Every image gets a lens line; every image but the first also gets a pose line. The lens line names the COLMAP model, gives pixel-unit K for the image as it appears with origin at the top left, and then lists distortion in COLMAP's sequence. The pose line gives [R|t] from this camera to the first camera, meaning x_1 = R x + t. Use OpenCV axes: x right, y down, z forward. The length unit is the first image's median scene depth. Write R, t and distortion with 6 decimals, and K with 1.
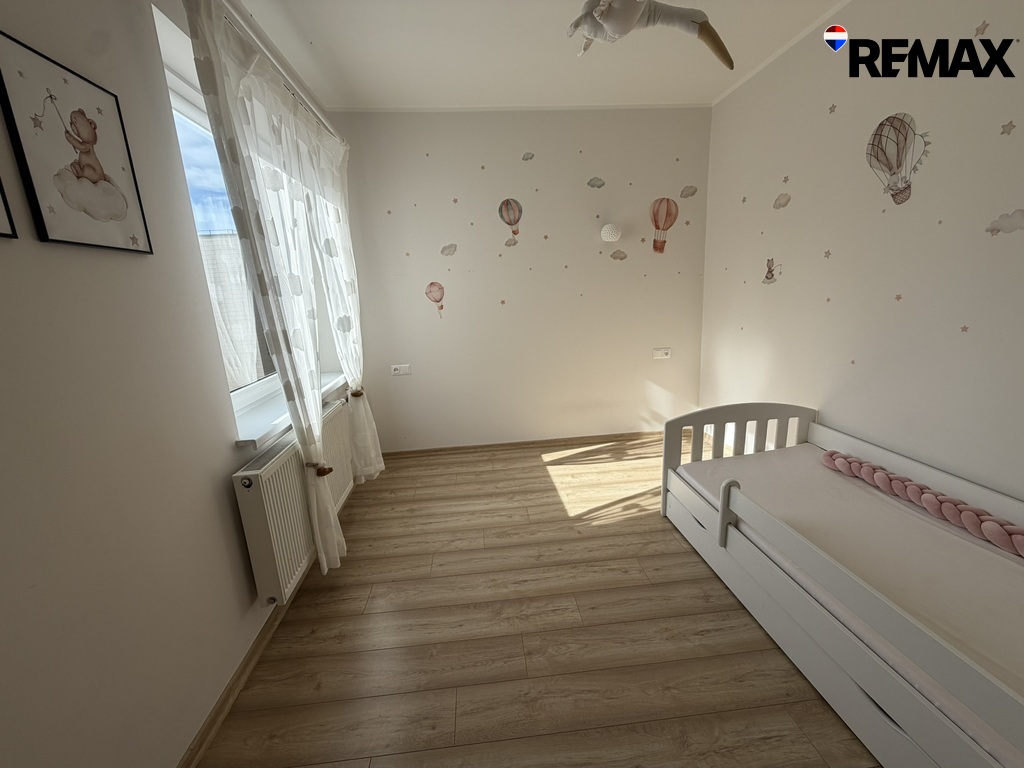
lens RADIAL K [[408.0, 0, 507.6], [0, 408.0, 383.1], [0, 0, 1]] dist [-0.001407, -0.000056]
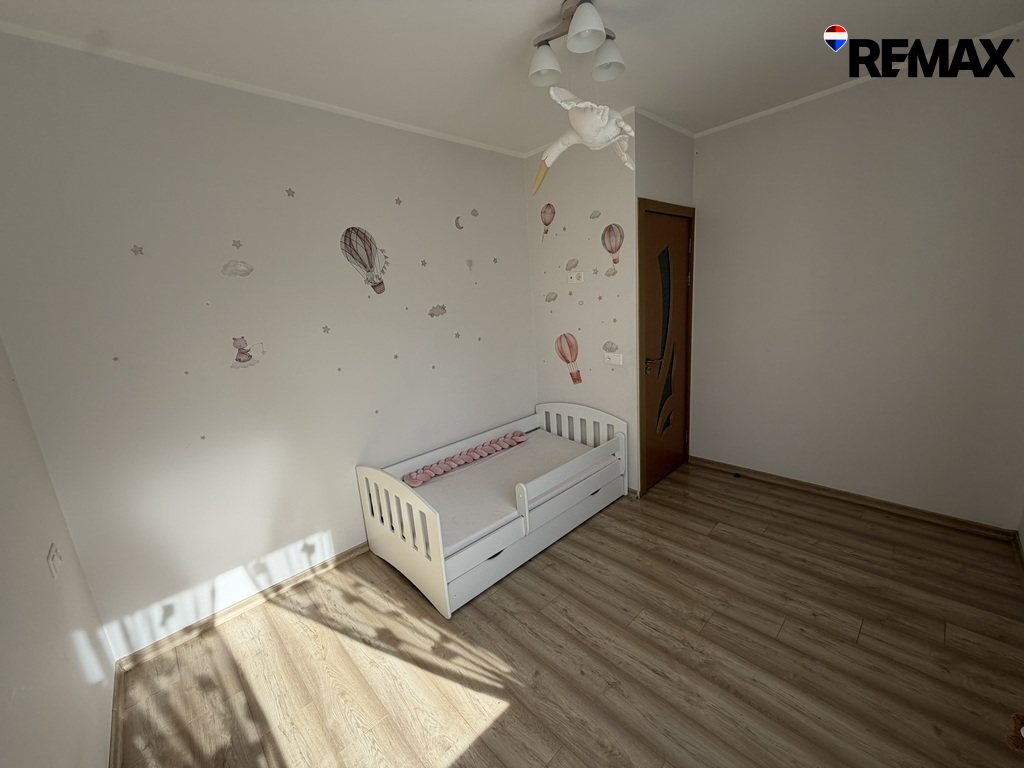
lens RADIAL K [[408.0, 0, 509.5], [0, 408.0, 383.7], [0, 0, 1]] dist [-0.001407, -0.000056]
pose [[-0.616472, -0.068436, 0.784397, -0.420294], [0.278153, 0.913054, 0.298266, -0.435960], [-0.736609, 0.402055, -0.543837, 1.506958]]
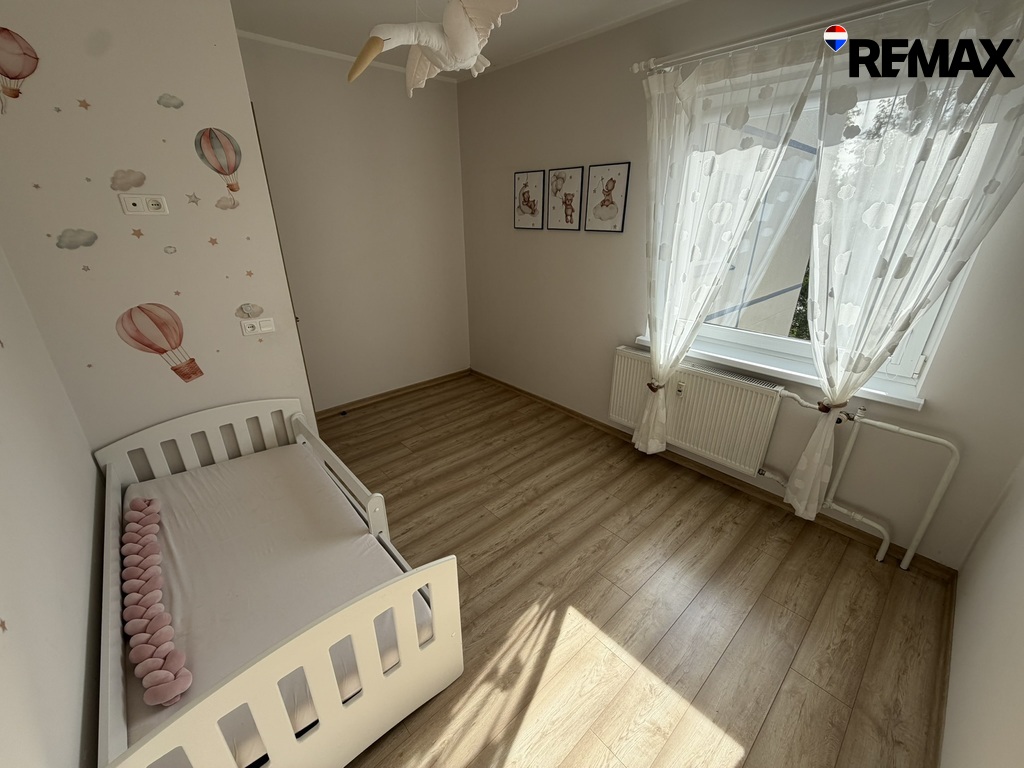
lens RADIAL K [[408.0, 0, 510.6], [0, 408.0, 382.0], [0, 0, 1]] dist [-0.001407, -0.000056]
pose [[-0.792985, 0.279820, -0.541180, 0.692763], [-0.096983, 0.818981, 0.565566, -0.546453], [0.601472, 0.500970, -0.622302, 1.566170]]
